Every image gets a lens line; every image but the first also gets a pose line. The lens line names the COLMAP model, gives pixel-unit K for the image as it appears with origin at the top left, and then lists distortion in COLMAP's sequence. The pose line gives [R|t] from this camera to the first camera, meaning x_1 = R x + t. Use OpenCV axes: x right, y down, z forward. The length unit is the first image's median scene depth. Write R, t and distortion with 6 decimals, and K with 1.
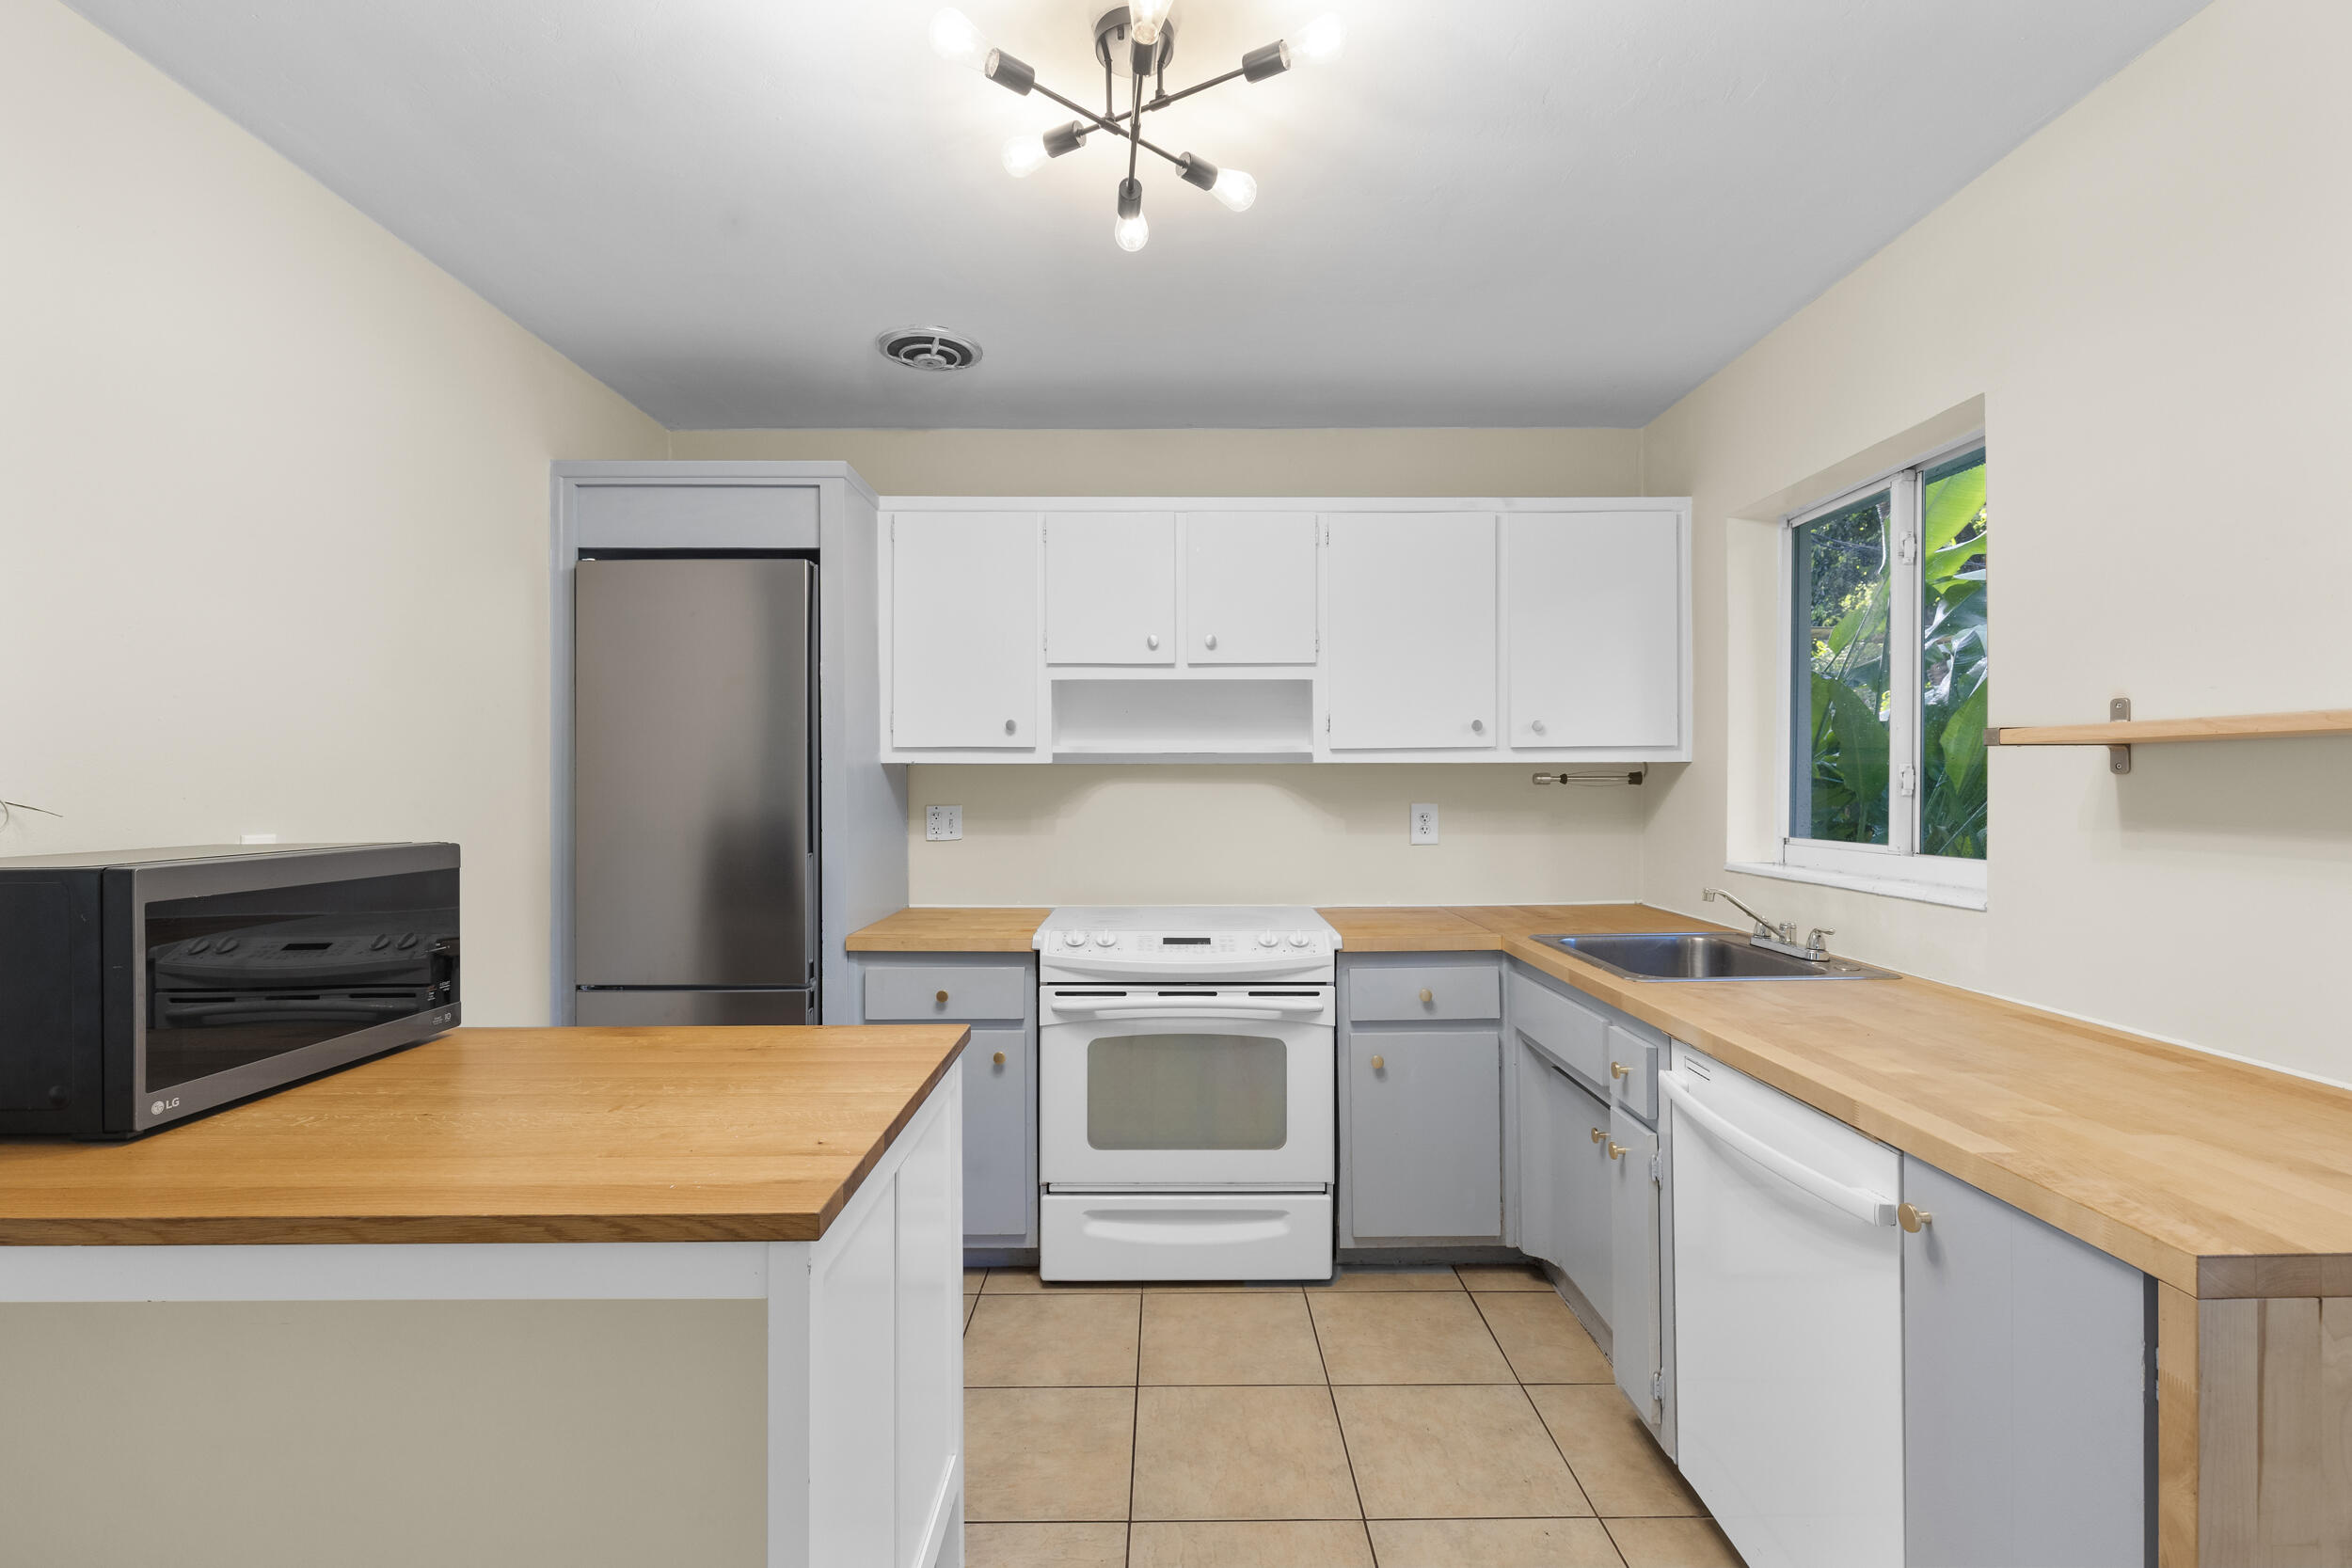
lens RADIAL K [[1061.0, 0, 1174.4], [0, 1061.0, 789.1], [0, 0, 1]] dist [0.004161, -0.000073]
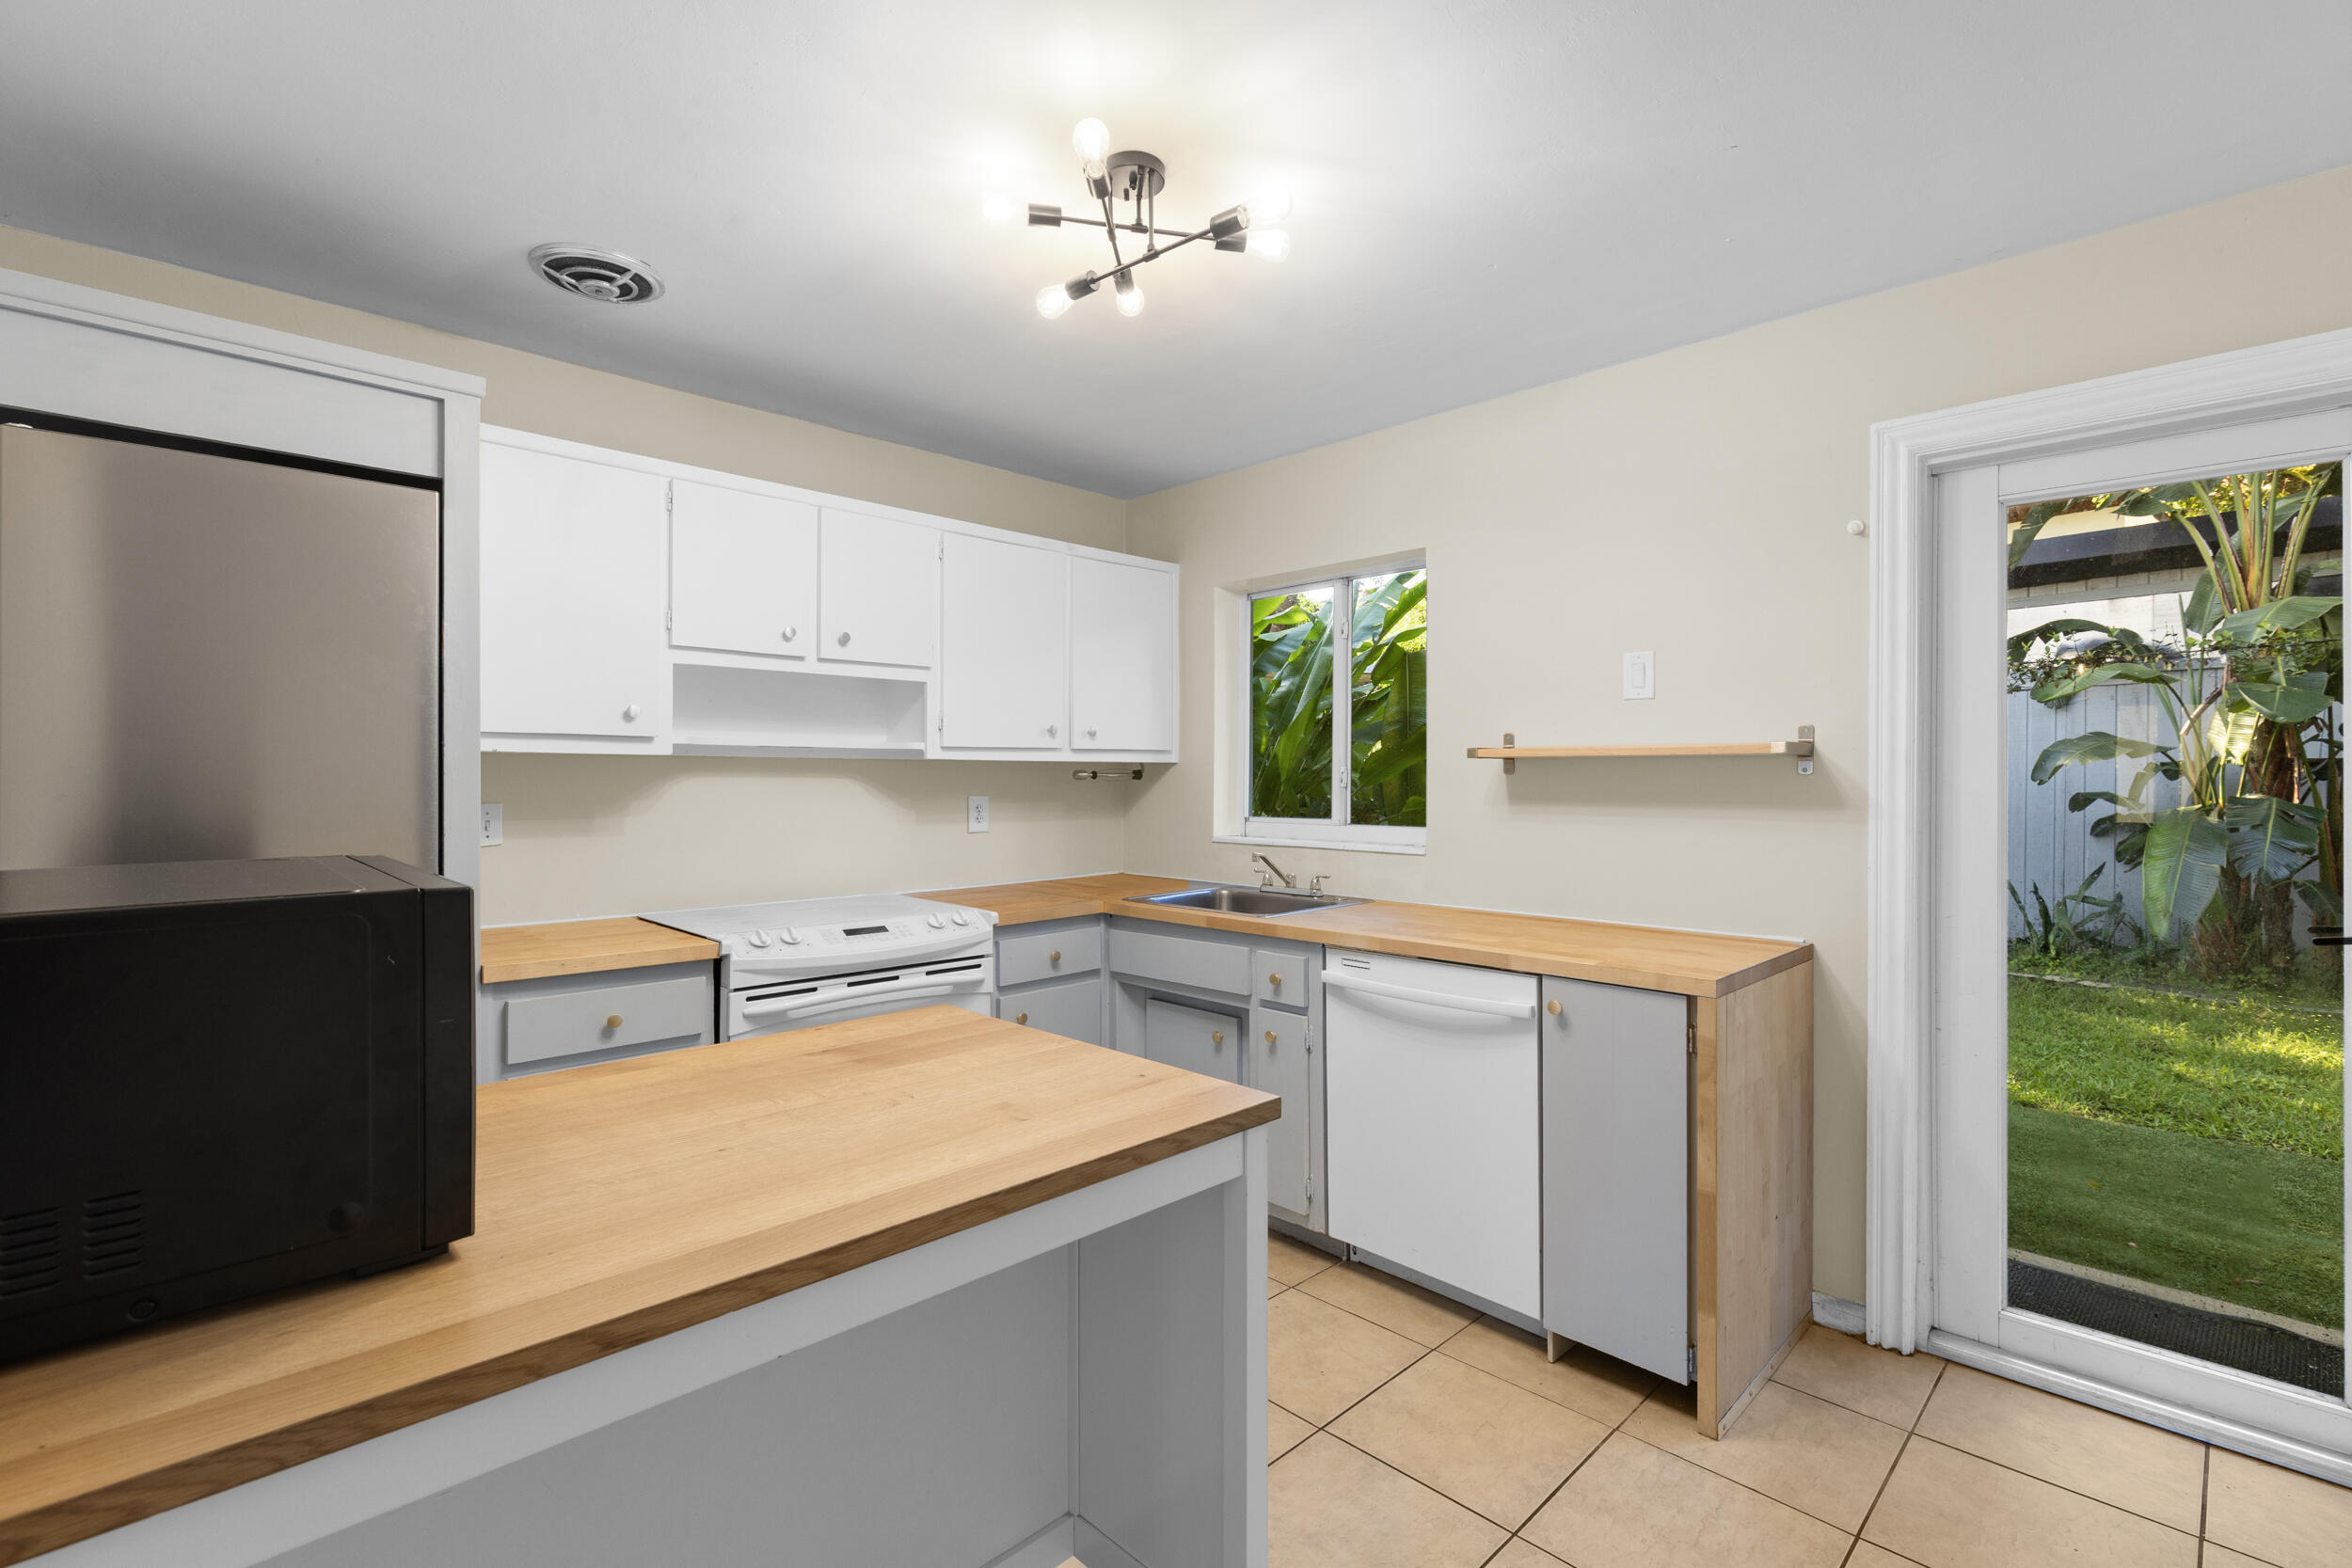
lens RADIAL K [[1061.0, 0, 1188.0], [0, 1061.0, 784.6], [0, 0, 1]] dist [0.004161, -0.000073]
pose [[0.712095, -0.001235, 0.702082, -0.489991], [0.000743, 0.999999, 0.001005, 0.000383], [-0.702082, -0.000194, 0.712096, 0.046250]]
